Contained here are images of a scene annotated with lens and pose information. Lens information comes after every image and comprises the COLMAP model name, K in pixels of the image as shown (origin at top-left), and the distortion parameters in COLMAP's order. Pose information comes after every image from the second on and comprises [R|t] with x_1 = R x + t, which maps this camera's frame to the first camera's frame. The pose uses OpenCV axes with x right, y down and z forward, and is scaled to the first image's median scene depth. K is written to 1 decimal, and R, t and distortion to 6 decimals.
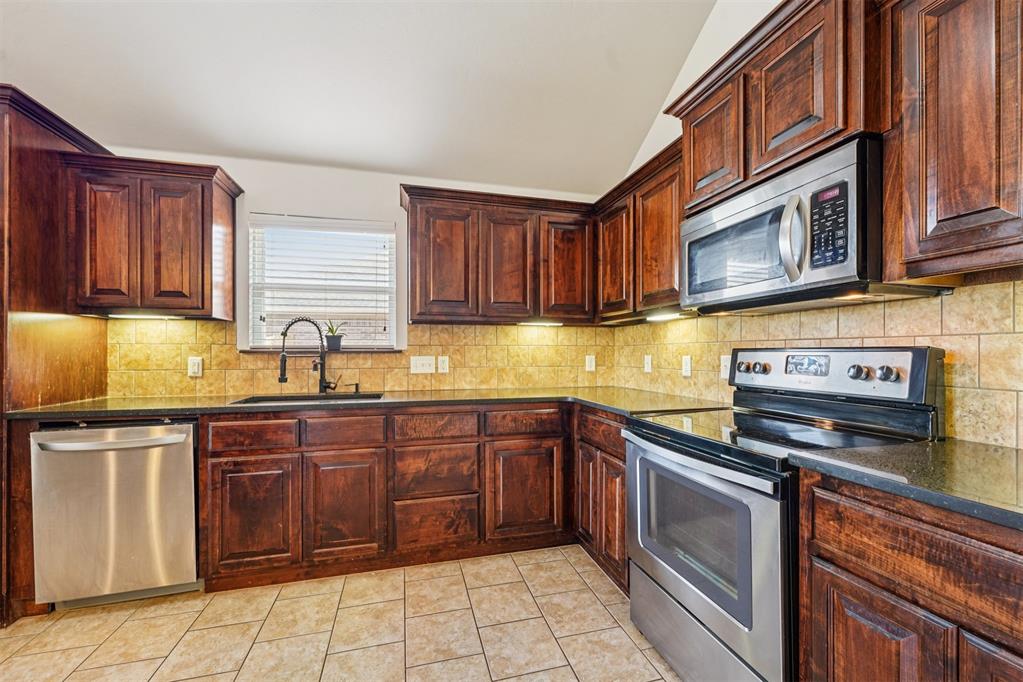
lens RADIAL K [[412.9, 0, 512.2], [0, 412.9, 353.5], [0, 0, 1]] dist [-0.002769, 0.000573]
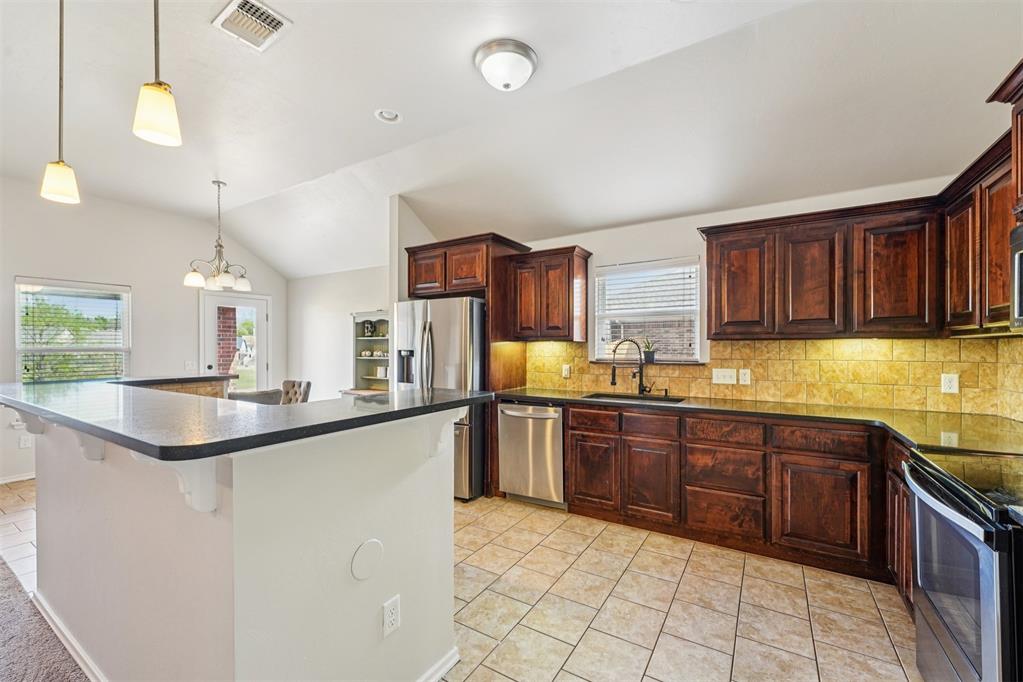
lens RADIAL K [[412.9, 0, 514.3], [0, 412.9, 347.9], [0, 0, 1]] dist [-0.002769, 0.000573]
pose [[0.685099, 0.000627, -0.728450, 0.266060], [-0.001930, 0.999998, -0.000954, -0.060490], [0.728447, 0.002060, 0.685099, -0.245229]]
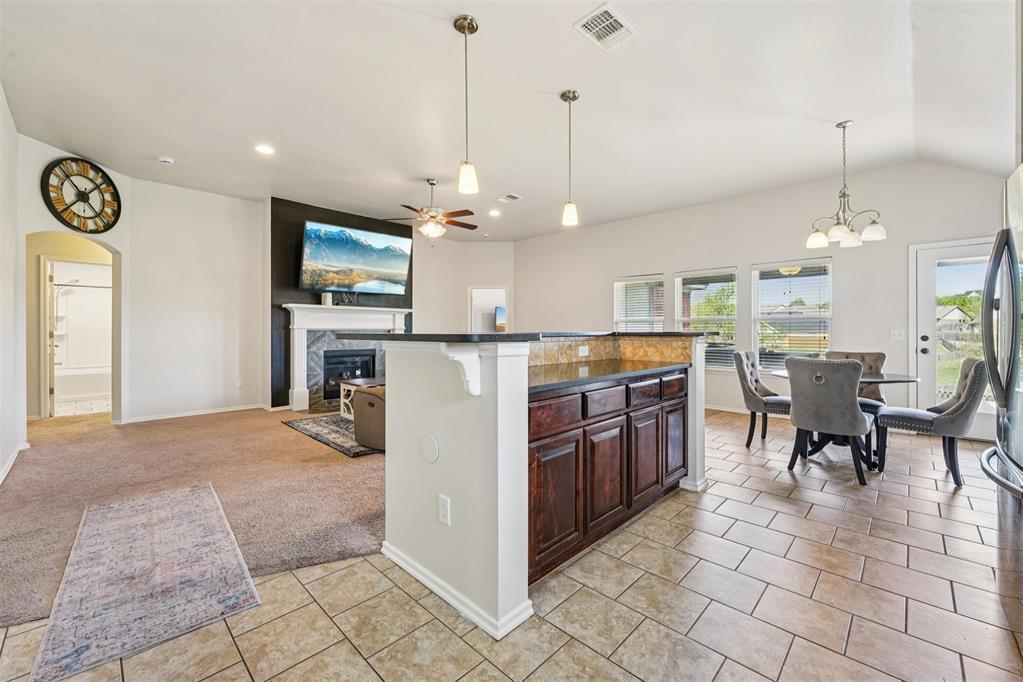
lens RADIAL K [[412.9, 0, 512.9], [0, 412.9, 331.3], [0, 0, 1]] dist [-0.002769, 0.000573]
pose [[-0.856706, 0.003784, -0.515791, -0.035088], [-0.002970, 0.999920, 0.012269, 0.003664], [0.515796, 0.012043, -0.856627, 0.789210]]
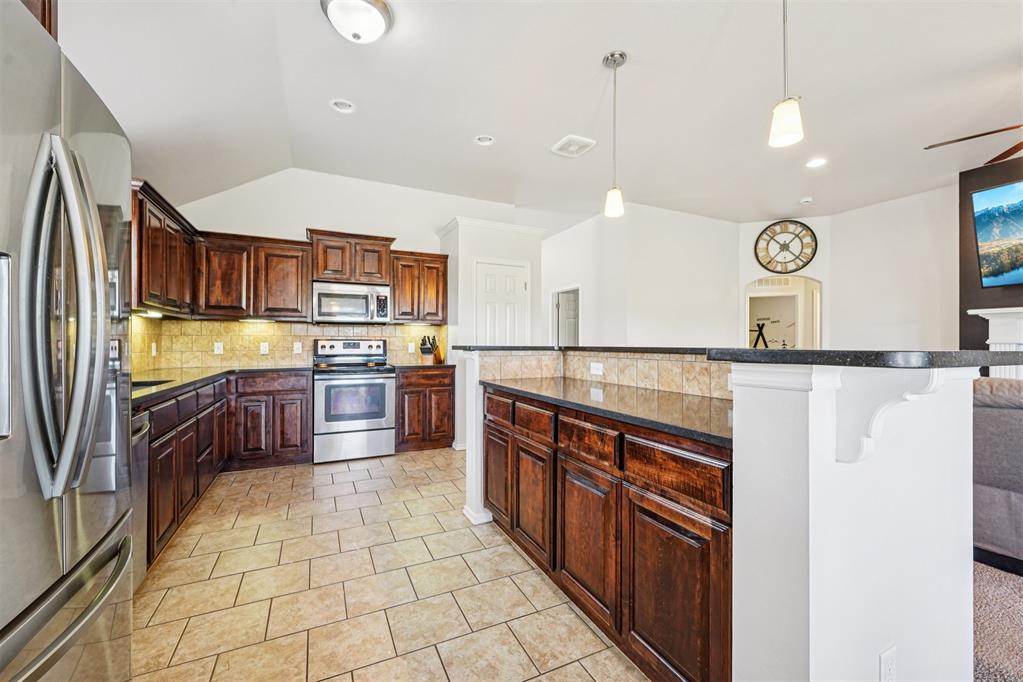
lens RADIAL K [[412.9, 0, 510.7], [0, 412.9, 343.6], [0, 0, 1]] dist [-0.002769, 0.000573]
pose [[-0.182568, 0.000592, 0.983193, -1.594977], [0.002557, 0.999997, -0.000127, 0.013033], [-0.983190, 0.002491, -0.182569, 0.289791]]
